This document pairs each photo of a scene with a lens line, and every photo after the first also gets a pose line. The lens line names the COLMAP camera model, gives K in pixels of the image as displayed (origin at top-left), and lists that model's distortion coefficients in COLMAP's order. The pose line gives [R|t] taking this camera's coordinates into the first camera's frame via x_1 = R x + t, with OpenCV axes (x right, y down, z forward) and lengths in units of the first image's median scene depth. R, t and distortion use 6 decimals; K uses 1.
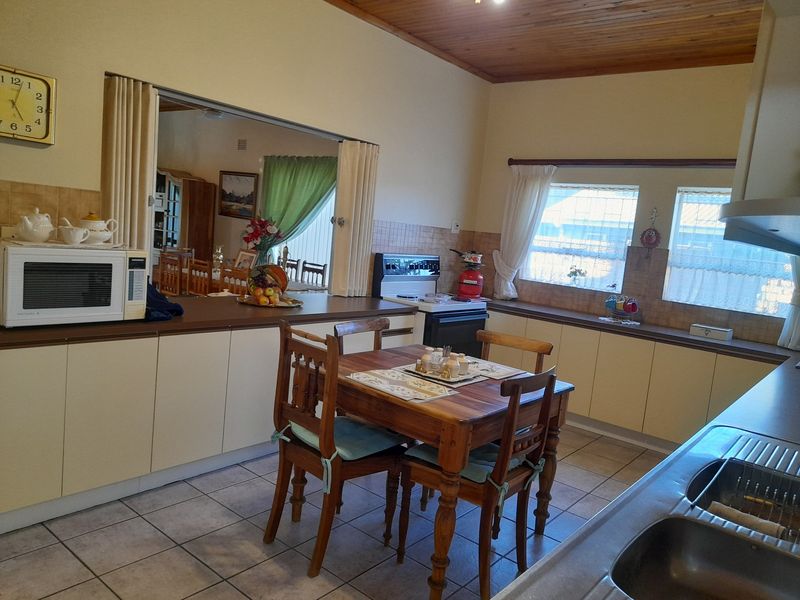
lens RADIAL K [[583.2, 0, 400.0], [0, 583.2, 300.0], [0, 0, 1]] dist [0.010464, 0.001489]
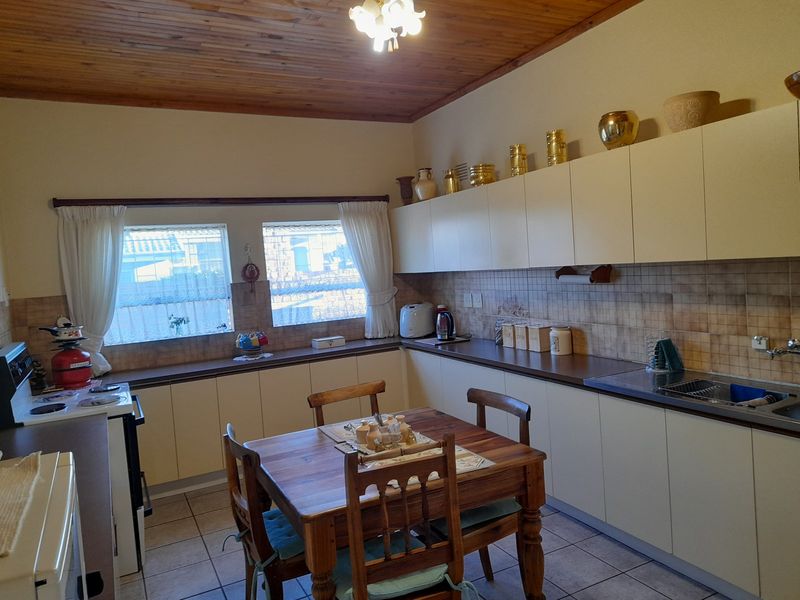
lens RADIAL K [[583.2, 0, 400.0], [0, 583.2, 300.0], [0, 0, 1]] dist [0.010464, 0.001489]
pose [[0.381556, -0.184646, 0.905716, -0.363533], [0.218742, 0.970051, 0.105611, -0.095151], [-0.898091, 0.157821, 0.410519, 0.296069]]
